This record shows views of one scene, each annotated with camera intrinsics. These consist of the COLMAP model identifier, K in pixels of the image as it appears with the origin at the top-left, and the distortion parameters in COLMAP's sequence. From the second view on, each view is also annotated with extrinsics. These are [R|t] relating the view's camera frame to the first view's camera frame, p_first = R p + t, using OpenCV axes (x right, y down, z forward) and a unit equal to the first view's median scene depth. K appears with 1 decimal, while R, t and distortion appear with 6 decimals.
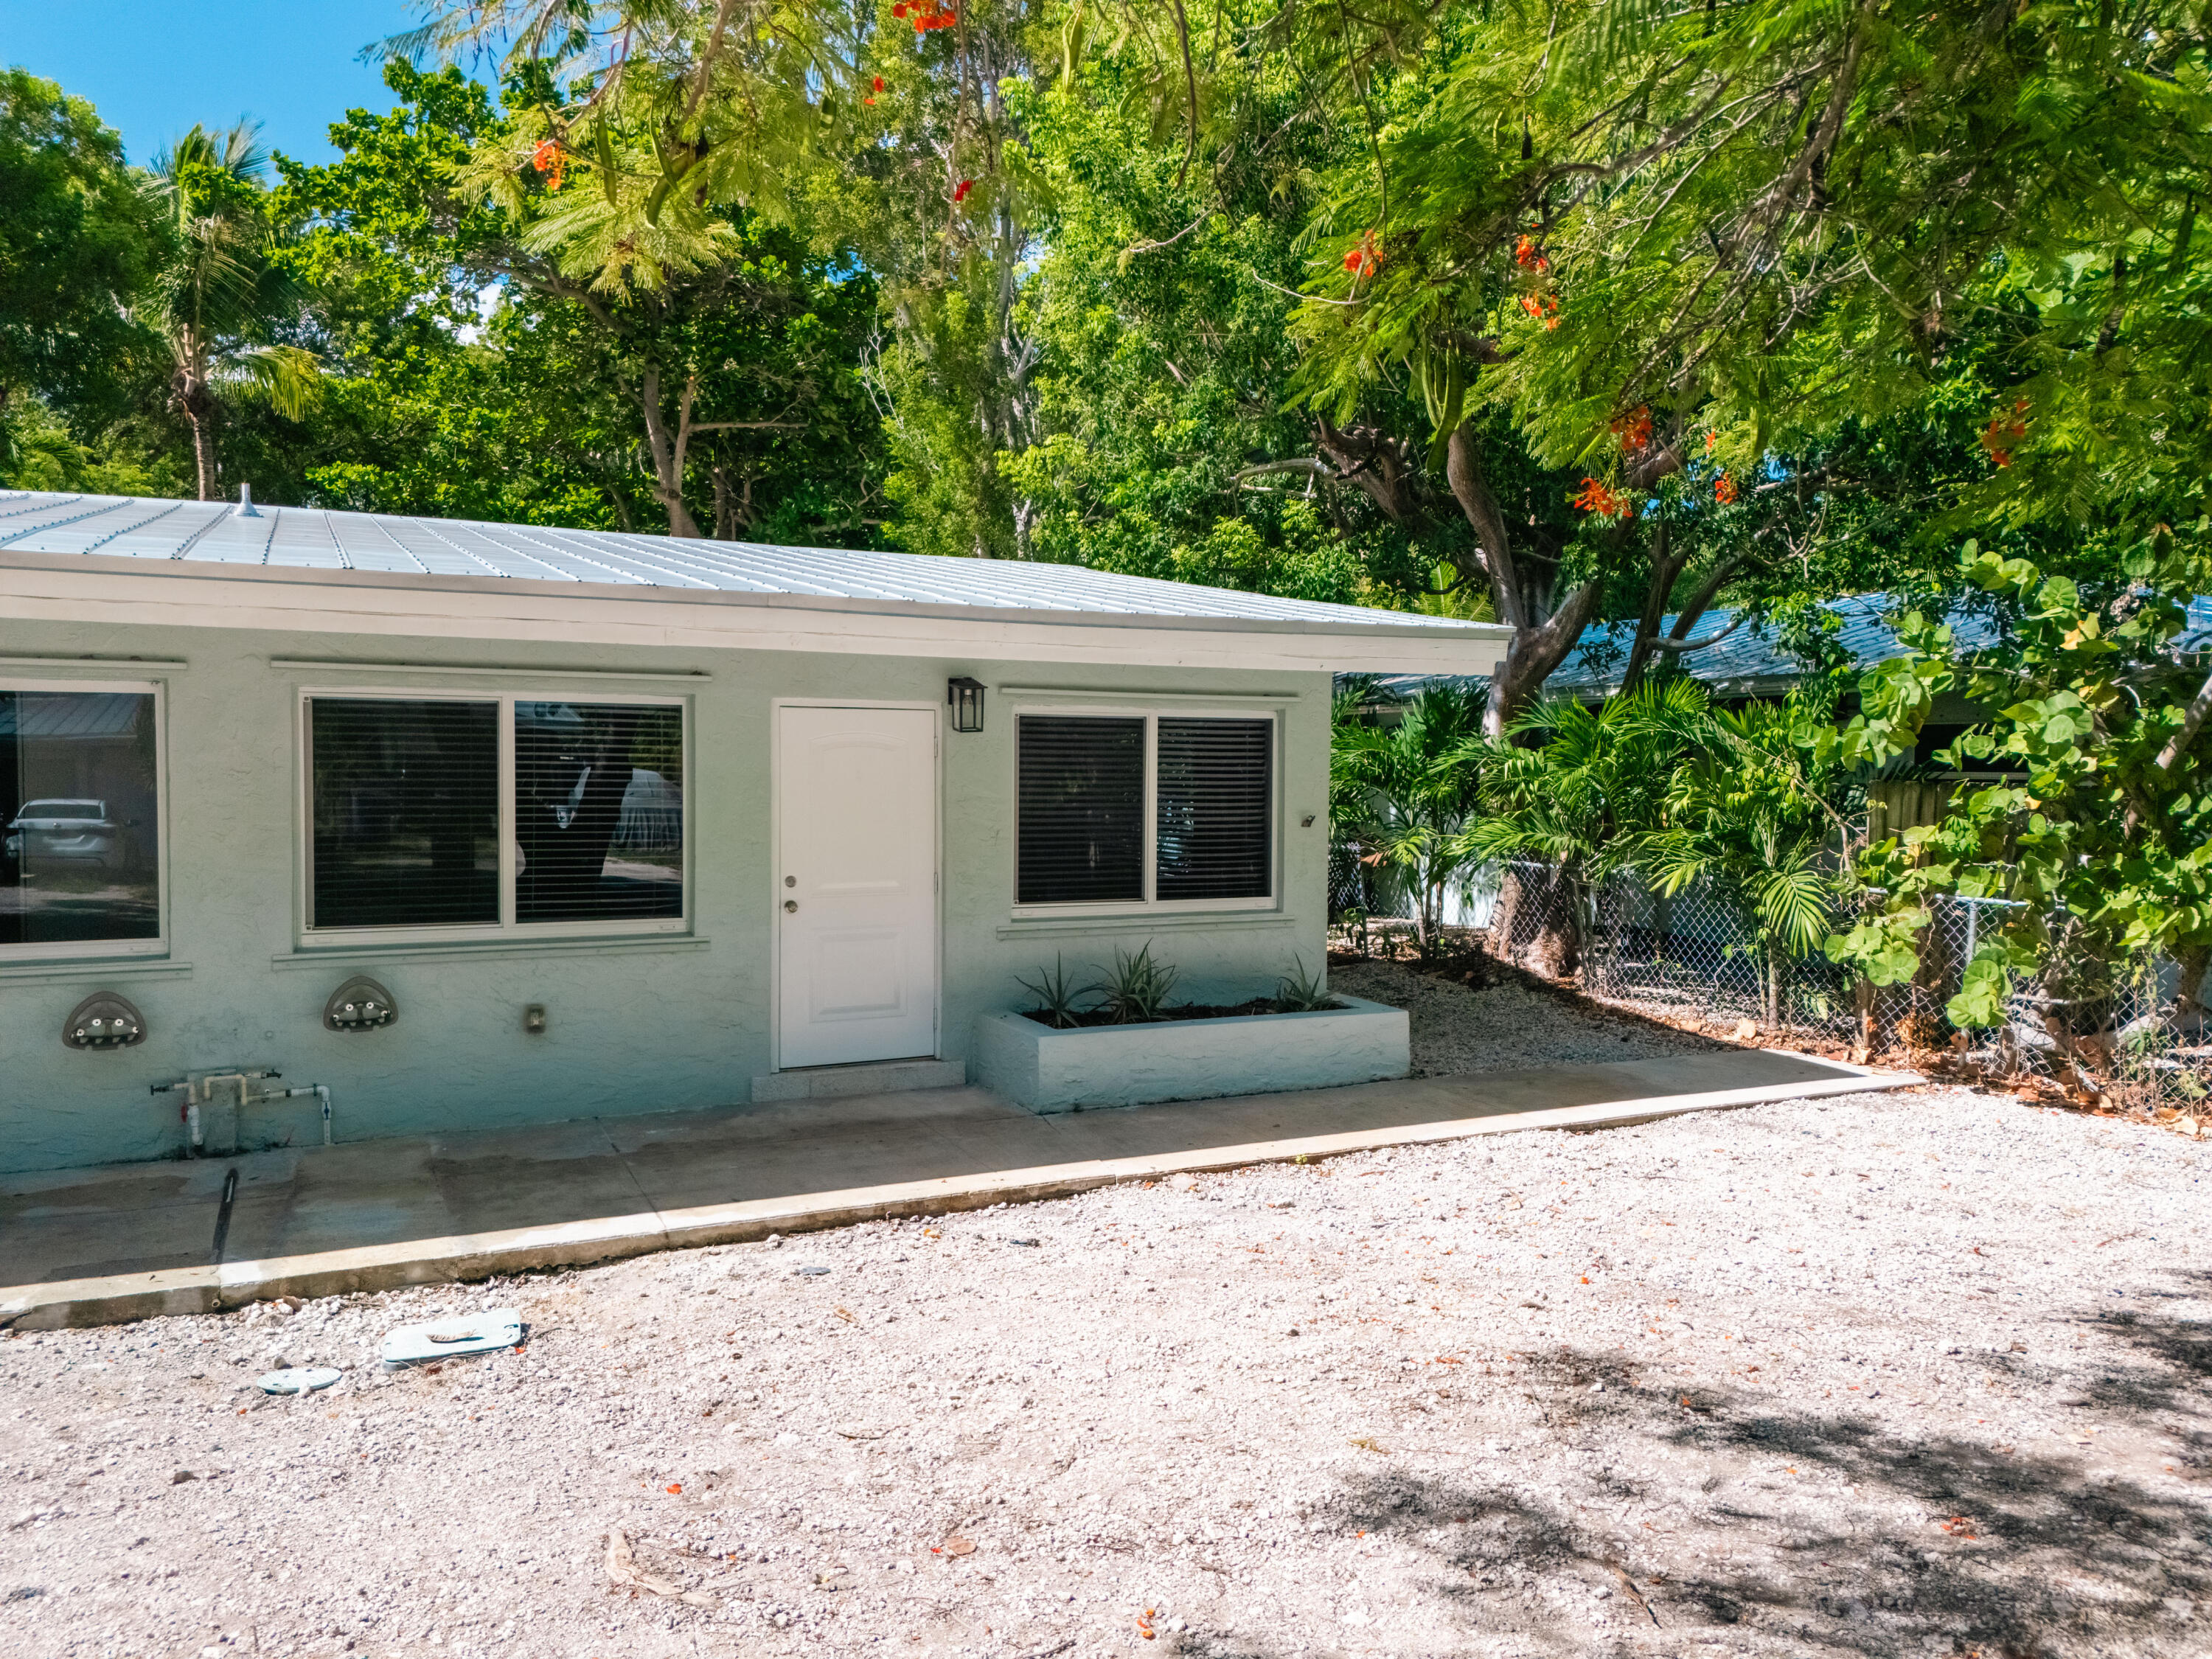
lens RADIAL K [[1643.8, 0, 1106.0], [0, 1643.8, 829.5], [0, 0, 1]] dist [0.051806, -0.009804]
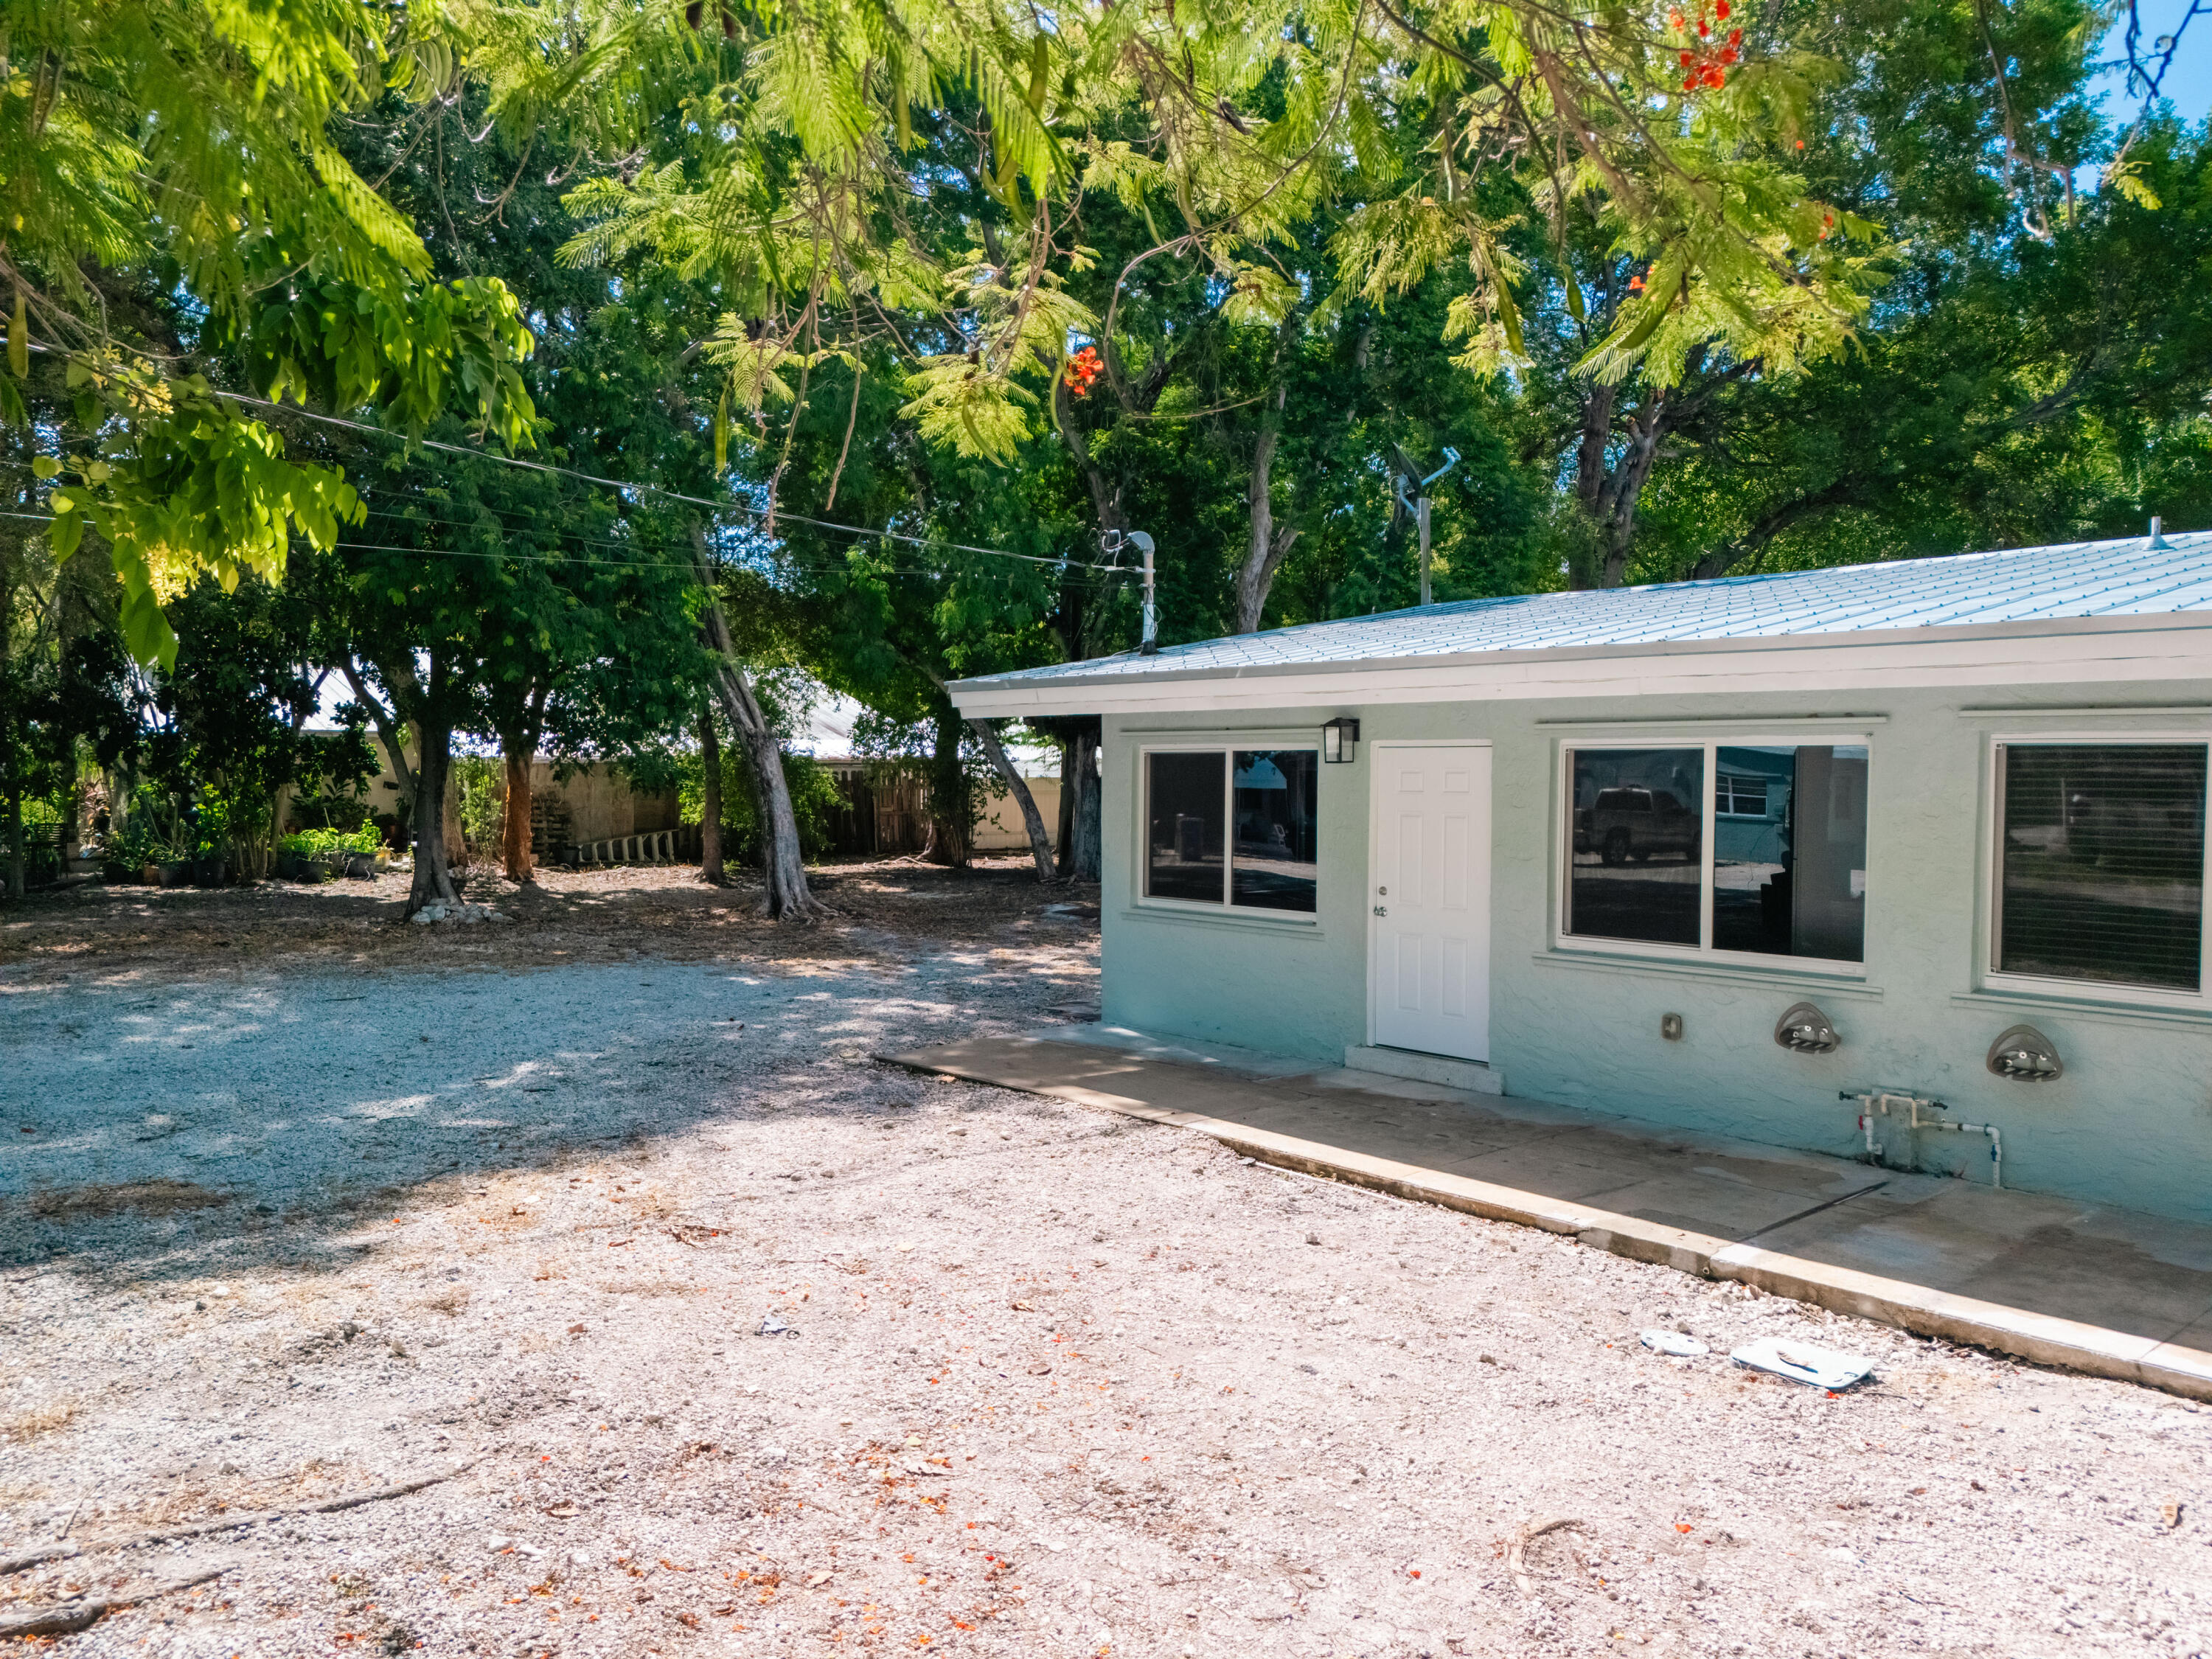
lens RADIAL K [[1643.8, 0, 1106.0], [0, 1643.8, 829.5], [0, 0, 1]] dist [0.051806, -0.009804]
pose [[0.286033, 0.032683, -0.957662, 0.359252], [-0.041417, 0.998906, 0.021720, -0.028156], [0.957324, 0.033451, 0.287074, 0.193735]]
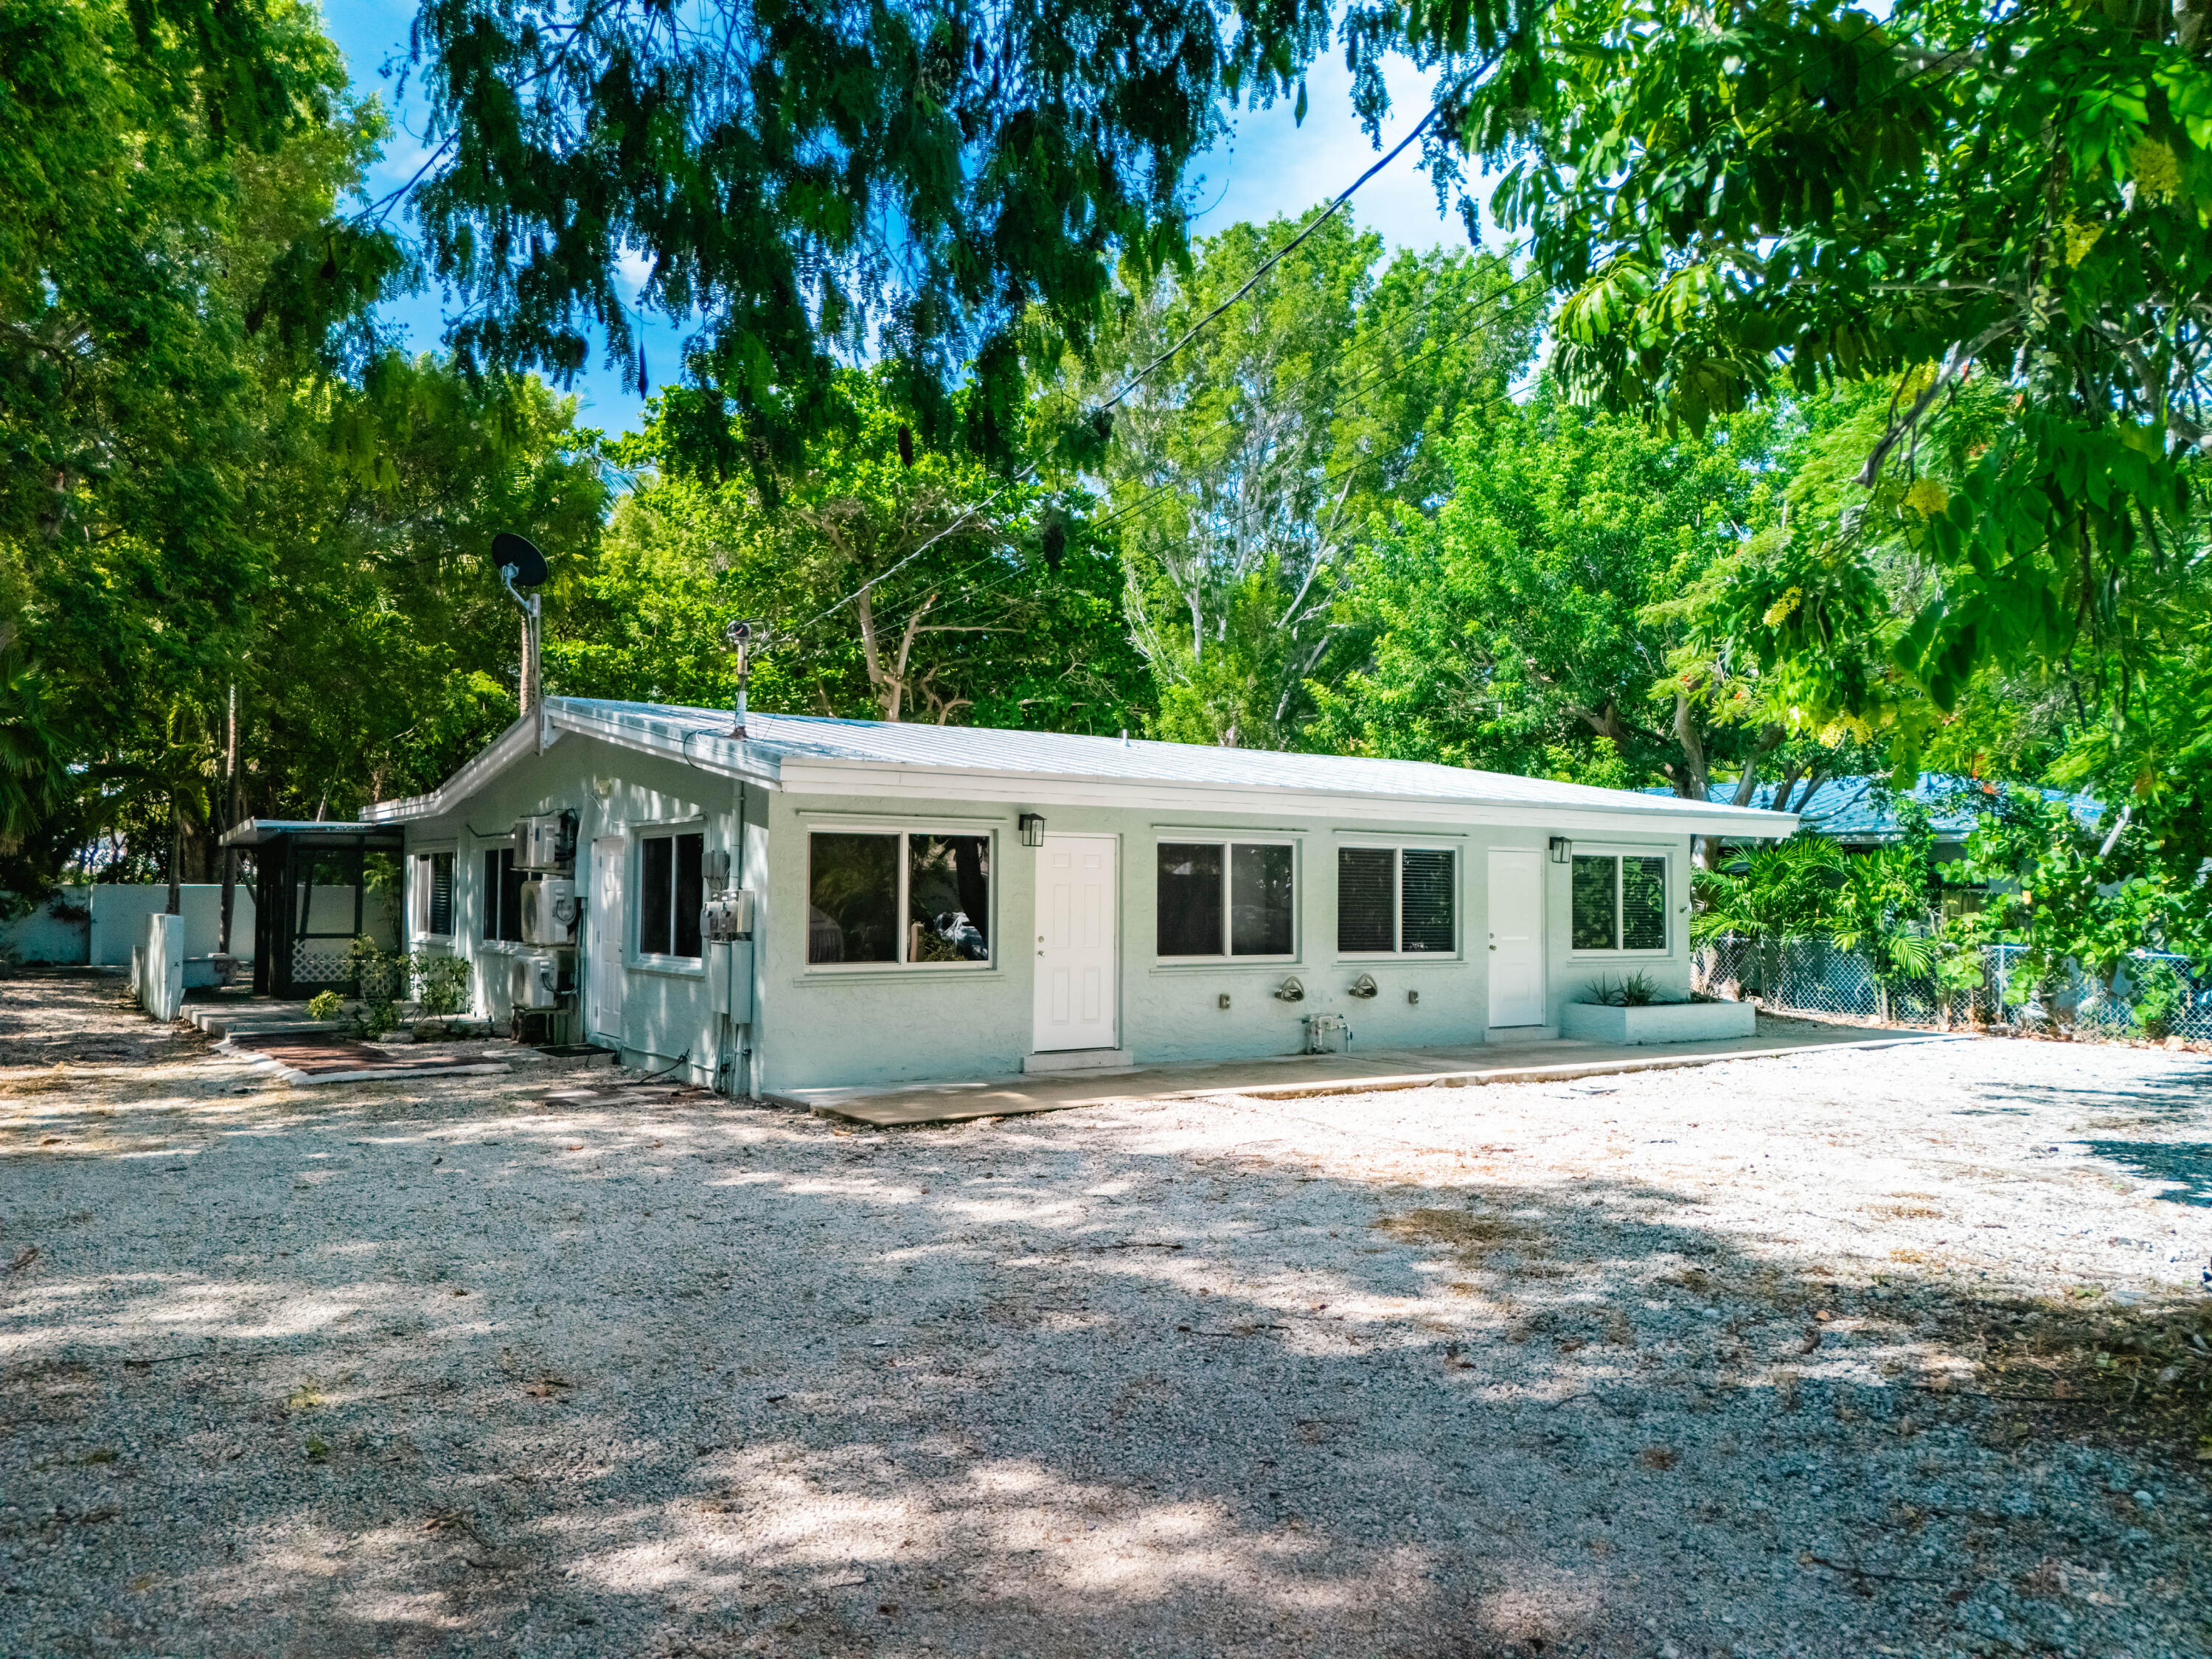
lens RADIAL K [[1634.1, 0, 1106.0], [0, 1634.1, 829.5], [0, 0, 1]] dist [0.007084, 0.001878]
pose [[0.990385, 0.010417, 0.137943, -1.143060], [-0.000320, 0.997330, -0.073019, 0.058856], [-0.138335, 0.072273, 0.987745, -1.145822]]
